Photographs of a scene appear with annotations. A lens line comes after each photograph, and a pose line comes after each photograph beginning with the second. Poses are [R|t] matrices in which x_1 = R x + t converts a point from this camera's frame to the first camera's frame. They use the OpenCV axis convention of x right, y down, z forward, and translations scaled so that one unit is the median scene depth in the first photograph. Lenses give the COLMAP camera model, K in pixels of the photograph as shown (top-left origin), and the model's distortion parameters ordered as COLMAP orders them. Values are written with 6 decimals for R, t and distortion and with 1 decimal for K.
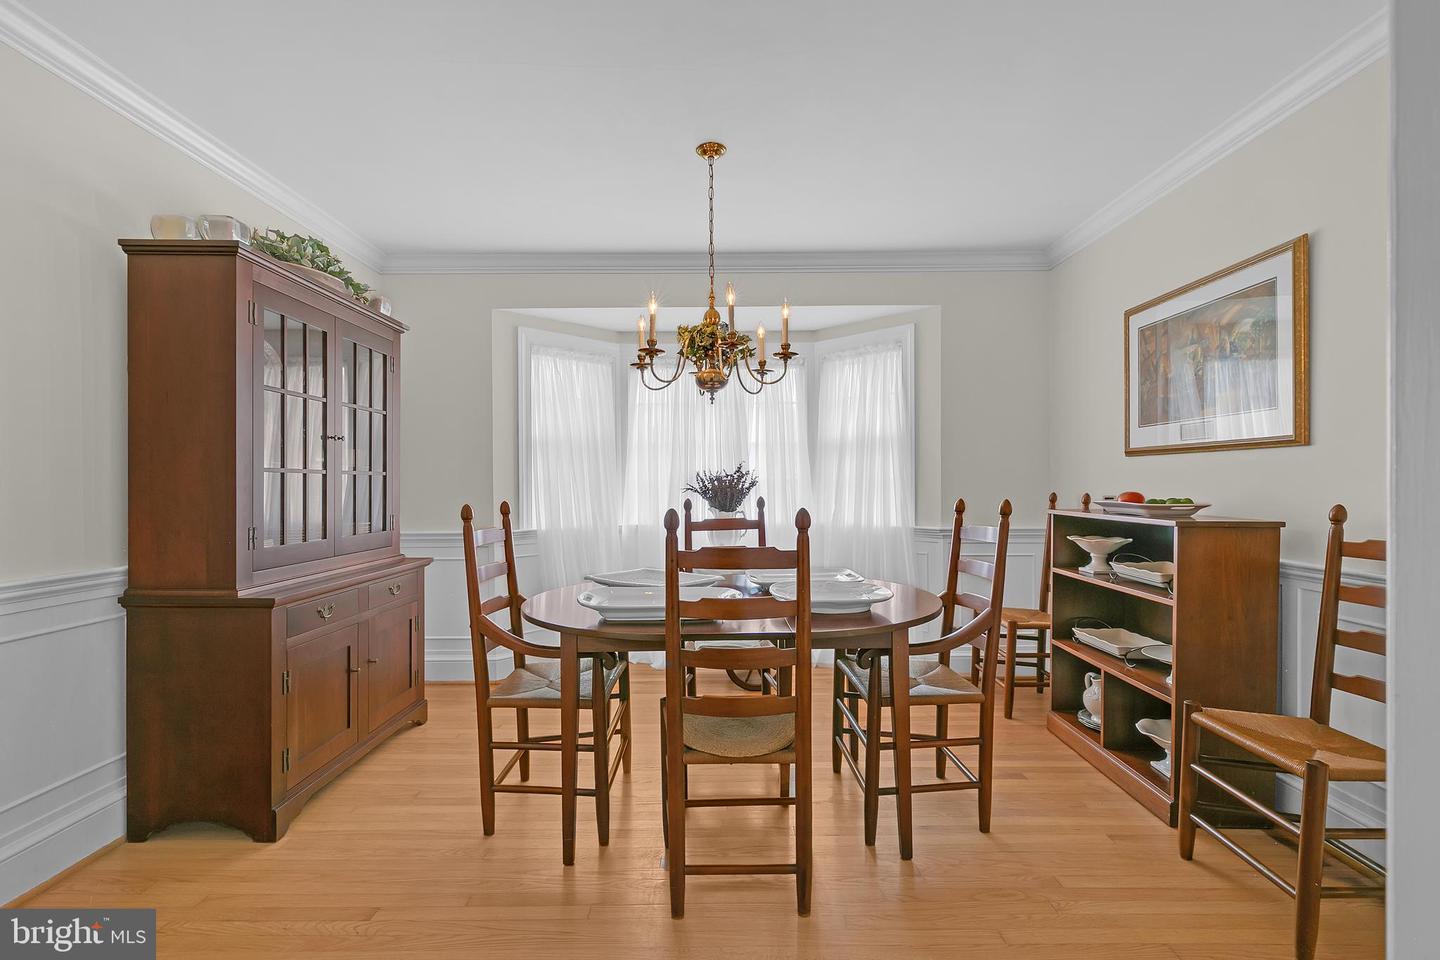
lens RADIAL K [[653.0, 0, 724.7], [0, 653.0, 486.5], [0, 0, 1]] dist [-0.002148, 0.000016]
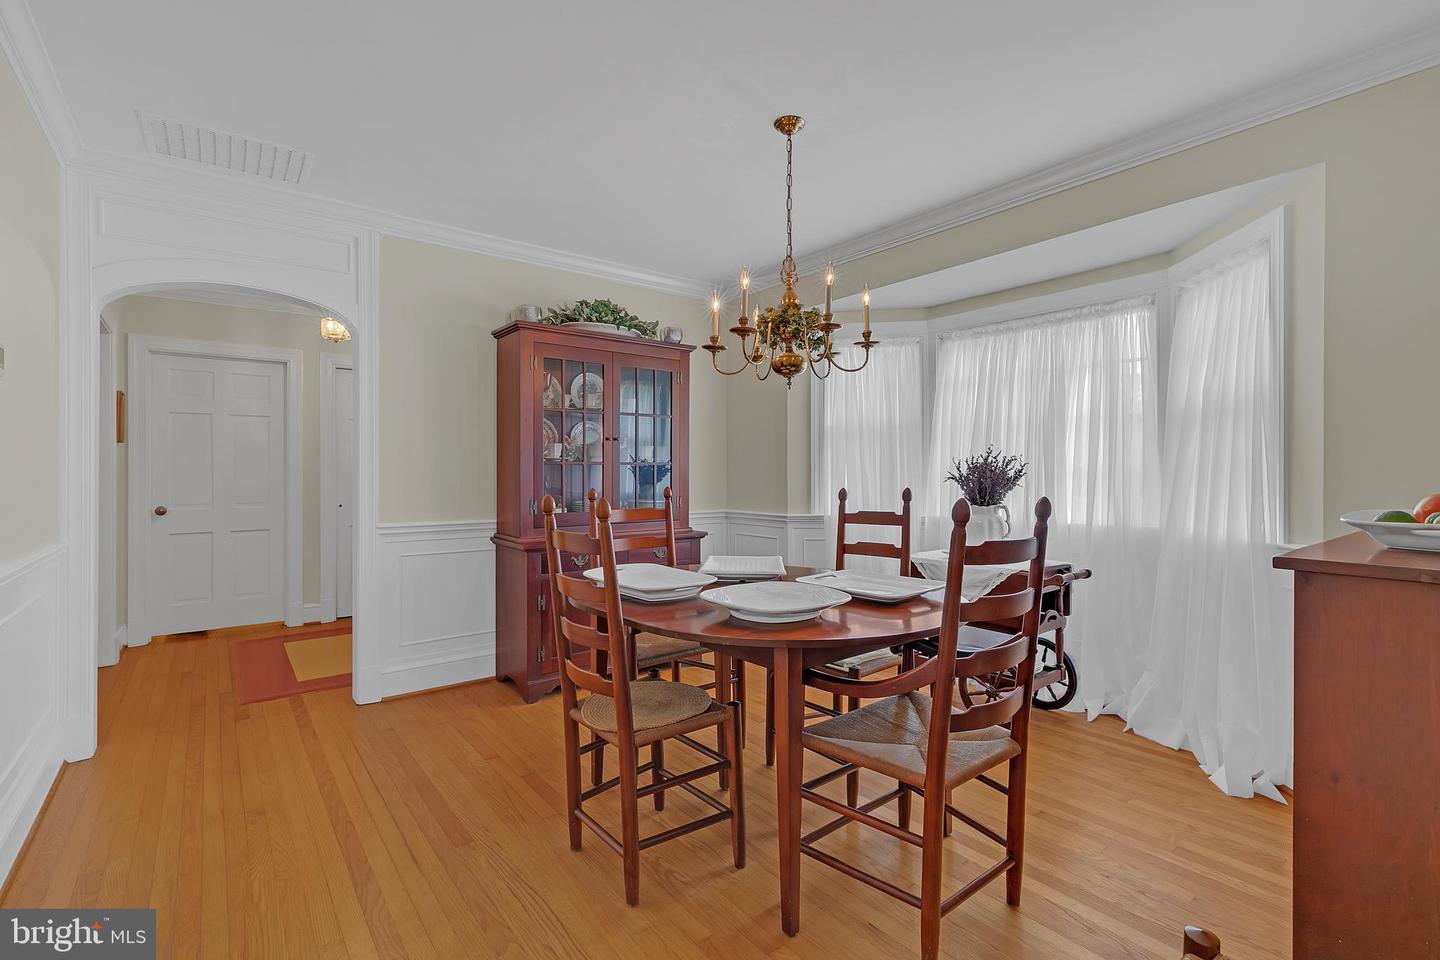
lens RADIAL K [[659.8, 0, 722.1], [0, 659.8, 471.6], [0, 0, 1]] dist [0.003788, 0.000325]
pose [[0.616453, 0.002476, -0.787388, 0.654123], [-0.001619, 0.999997, 0.001877, -0.007683], [0.787390, 0.000118, 0.616455, 0.312896]]
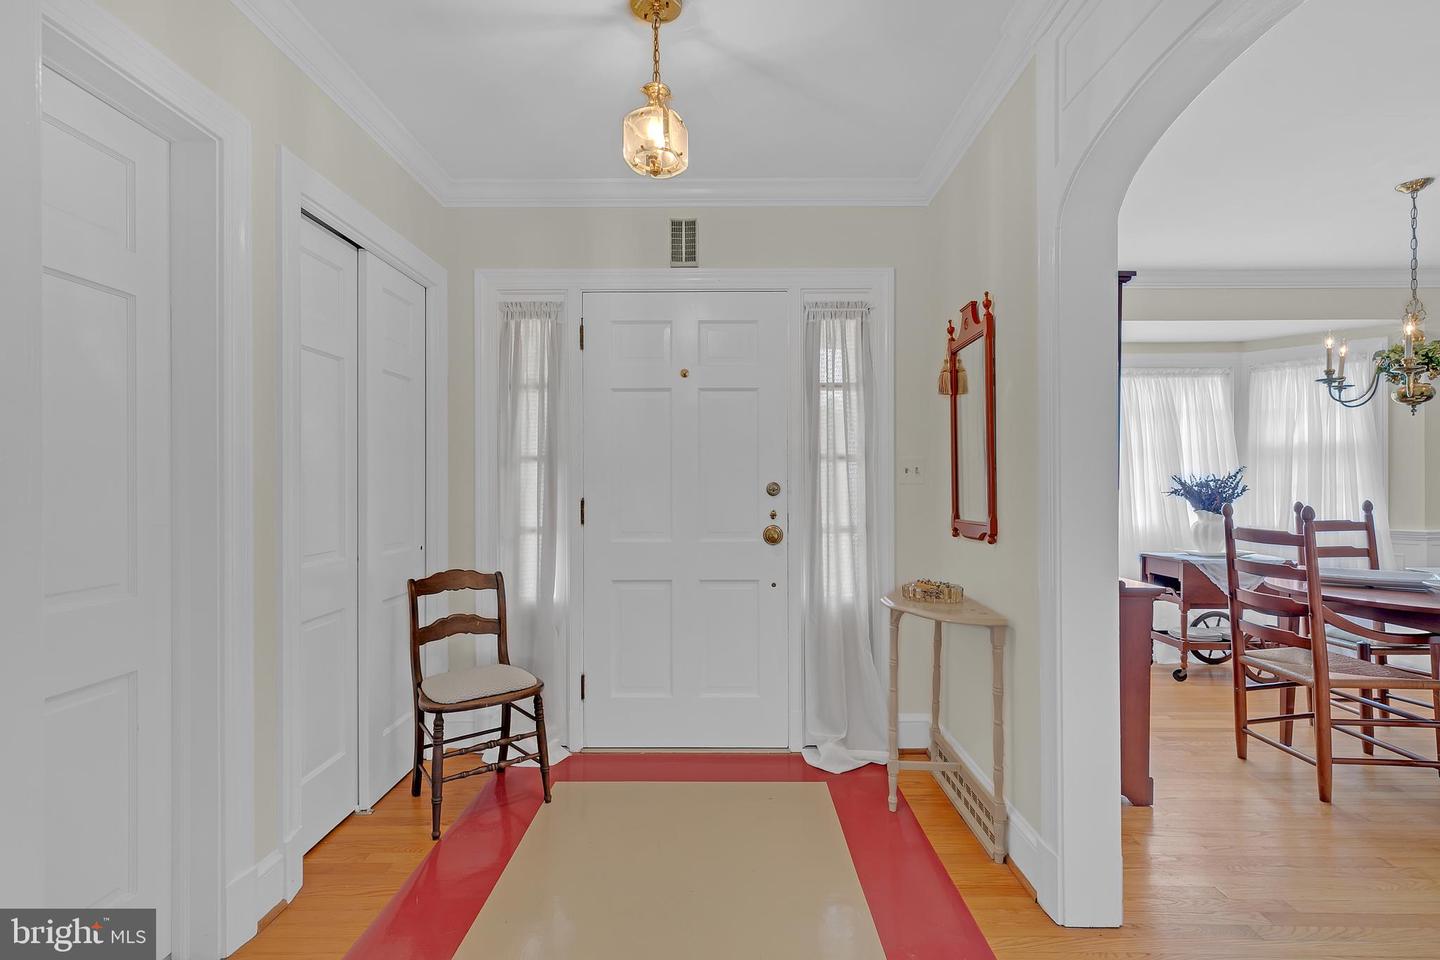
lens RADIAL K [[670.3, 0, 720.5], [0, 670.3, 487.7], [0, 0, 1]] dist [-0.000398, 0.000604]
pose [[0.999978, 0.004733, -0.004687, -1.131571], [-0.004735, 0.999989, -0.000353, -0.000424], [0.004686, 0.000375, 0.999989, -0.128305]]
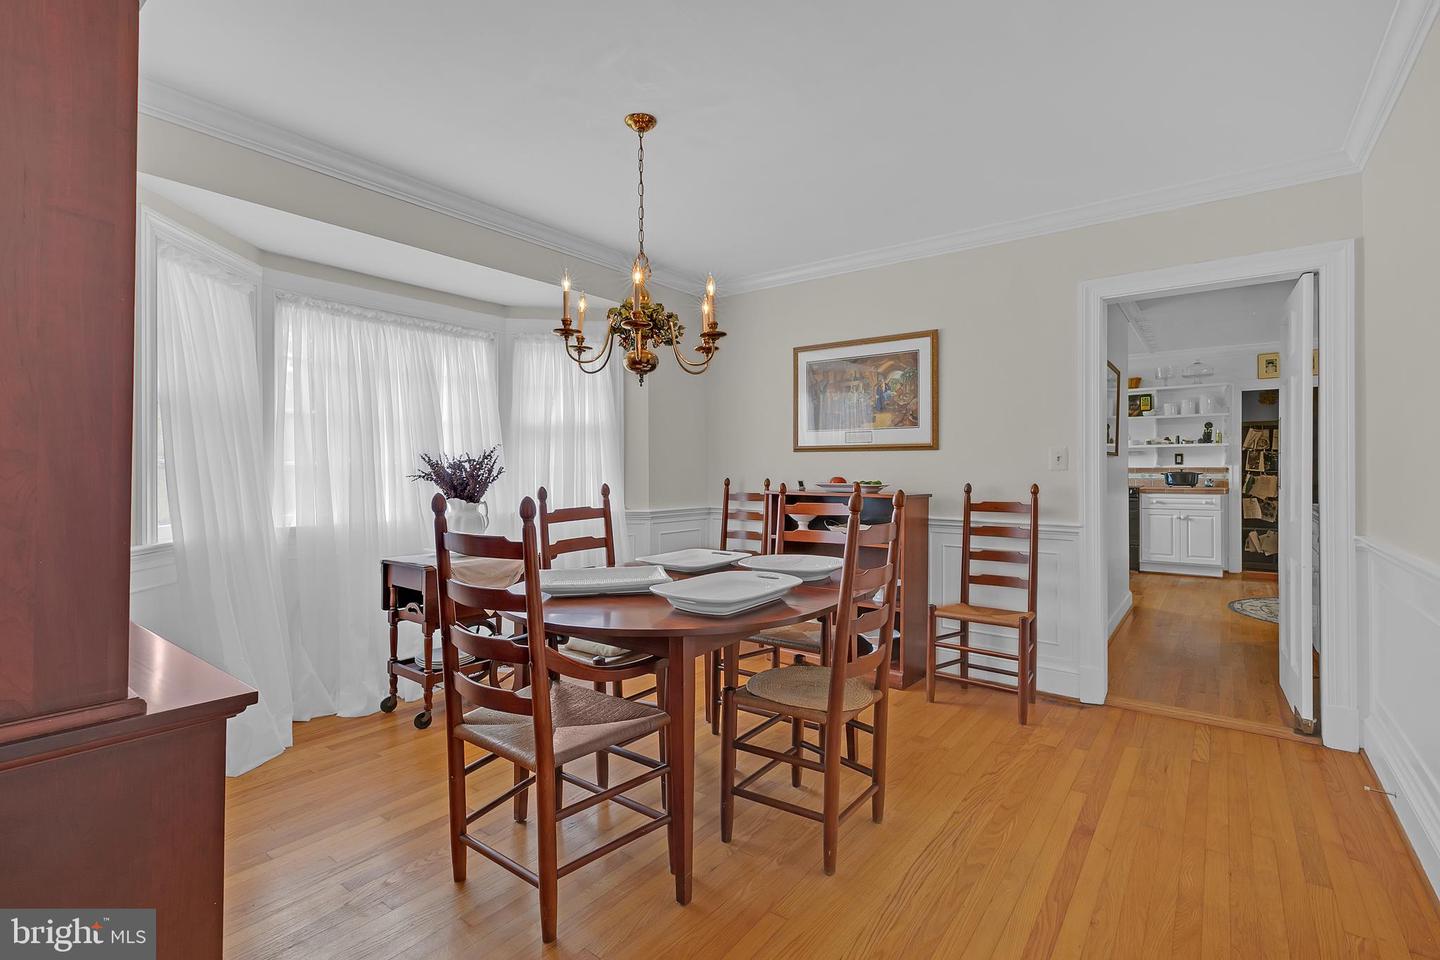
lens RADIAL K [[659.8, 0, 722.1], [0, 659.8, 471.6], [0, 0, 1]] dist [0.003788, 0.000325]
pose [[0.606271, 0.003181, 0.795252, -0.689320], [-0.000320, 0.999993, -0.003756, 0.001546], [-0.795258, 0.002022, 0.606267, 0.304200]]
